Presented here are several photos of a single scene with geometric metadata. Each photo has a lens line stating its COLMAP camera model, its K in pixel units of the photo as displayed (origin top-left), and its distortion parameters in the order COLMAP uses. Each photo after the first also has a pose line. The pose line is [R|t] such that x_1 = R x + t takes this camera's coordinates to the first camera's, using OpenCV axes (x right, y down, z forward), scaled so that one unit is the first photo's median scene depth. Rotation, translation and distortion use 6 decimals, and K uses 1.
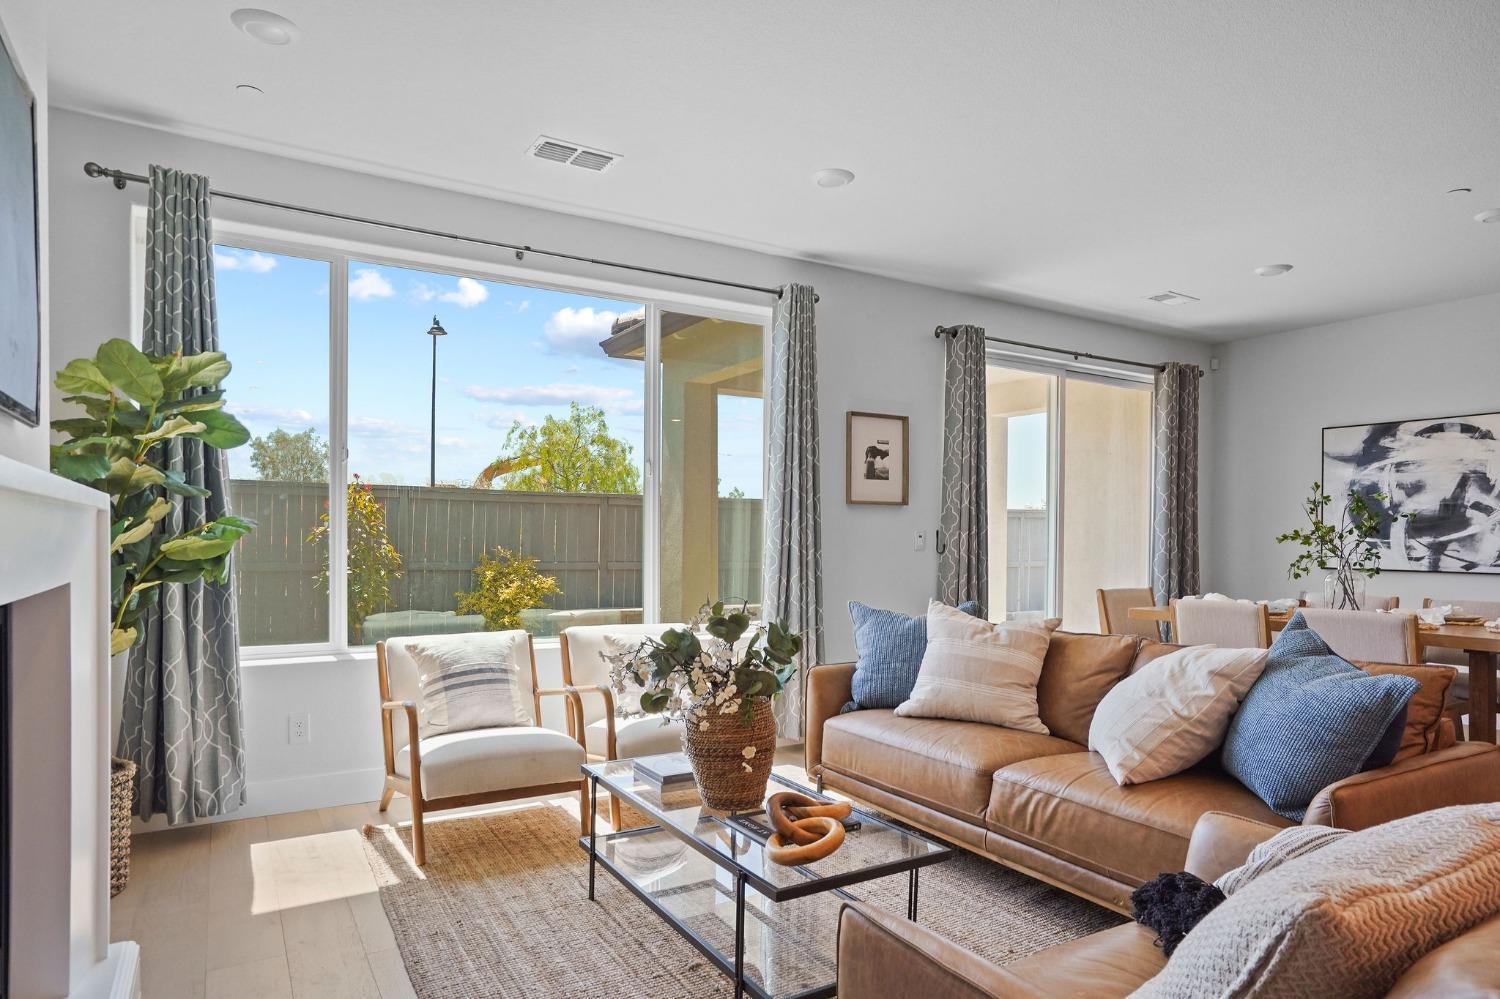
lens RADIAL K [[880.5, 0, 750.8], [0, 880.5, 535.4], [0, 0, 1]] dist [-0.001153, -0.000063]
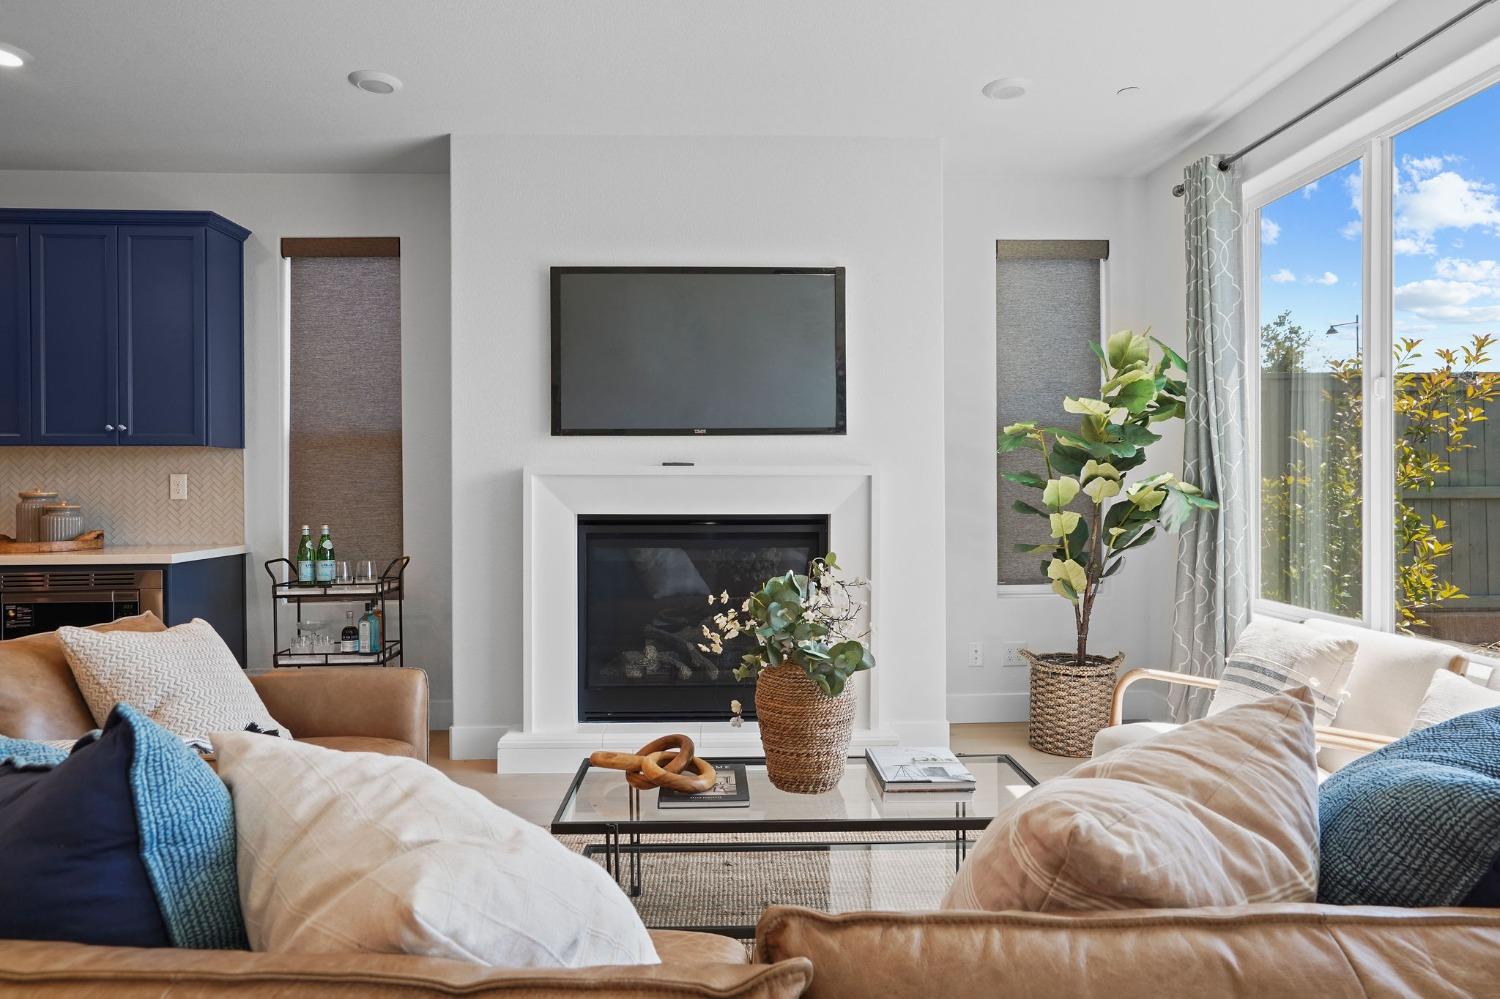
lens RADIAL K [[911.8, 0, 750.0], [0, 911.8, 499.5], [0, 0, 1]] dist [-0.012245, 0.003550]
pose [[-0.488879, 0.007796, -0.872317, 0.401289], [0.002007, 0.999967, 0.007812, 0.000415], [0.872349, 0.002068, -0.488879, 0.676959]]
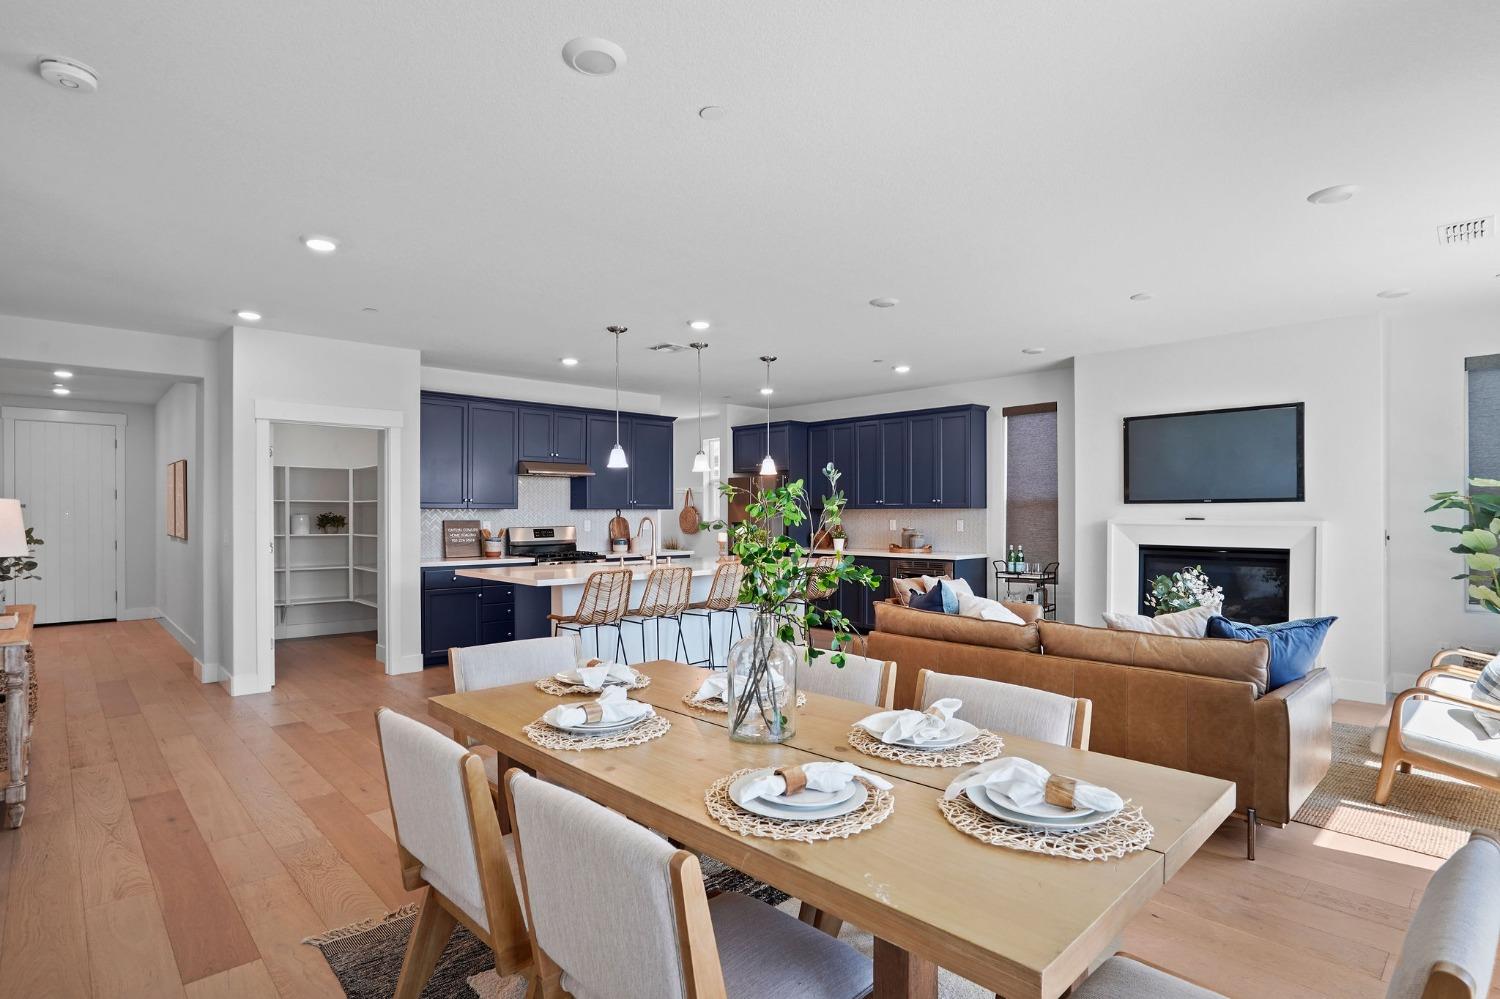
lens RADIAL K [[758.4, 0, 750.0], [0, 758.4, 499.5], [0, 0, 1]] dist [-0.061596, 0.029448]
pose [[-0.977186, -0.011158, -0.212091, 0.670509], [-0.006739, 0.999745, -0.021547, -0.023096], [0.212277, -0.019626, -0.977012, 1.215722]]
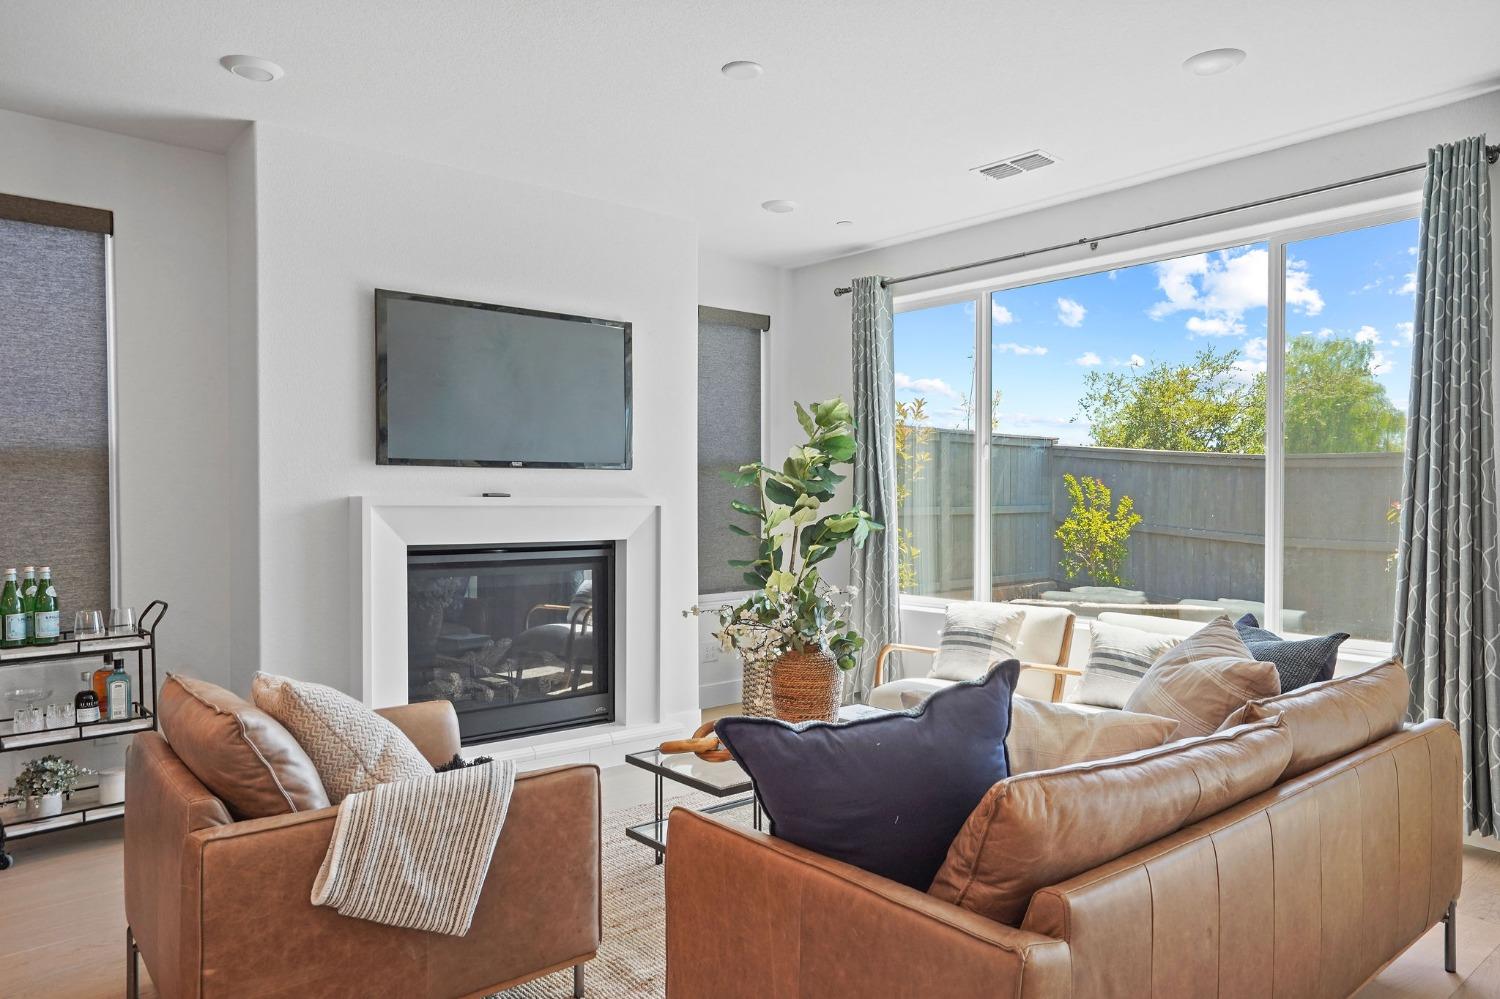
lens RADIAL K [[994.4, 0, 751.4], [0, 994.4, 519.8], [0, 0, 1]] dist [0.000106, 0.003035]
pose [[0.165474, 0.016190, -0.986081, 0.650238], [0.001580, 0.999860, 0.016682, -0.015359], [0.986213, -0.004319, 0.165425, 0.330354]]
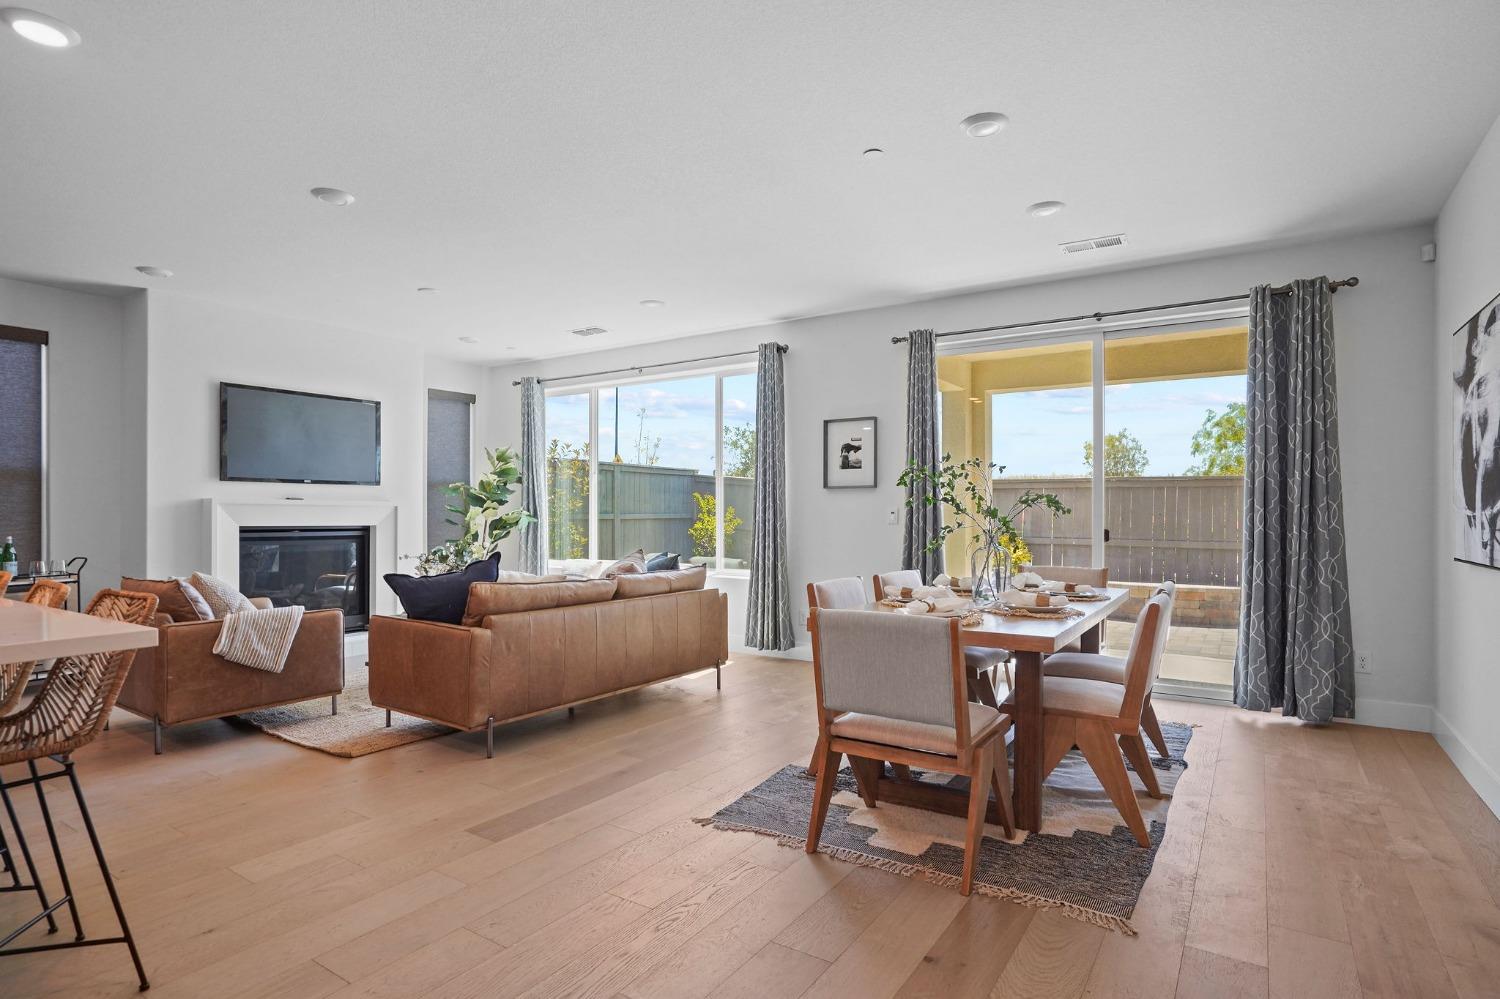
lens RADIAL K [[794.4, 0, 747.4], [0, 794.4, 515.8], [0, 0, 1]] dist [-0.053359, 0.035441]
pose [[0.426496, -0.004158, -0.904480, 1.131282], [0.002484, 0.999991, -0.003426, 0.008593], [0.904486, -0.000786, 0.426503, 0.369877]]
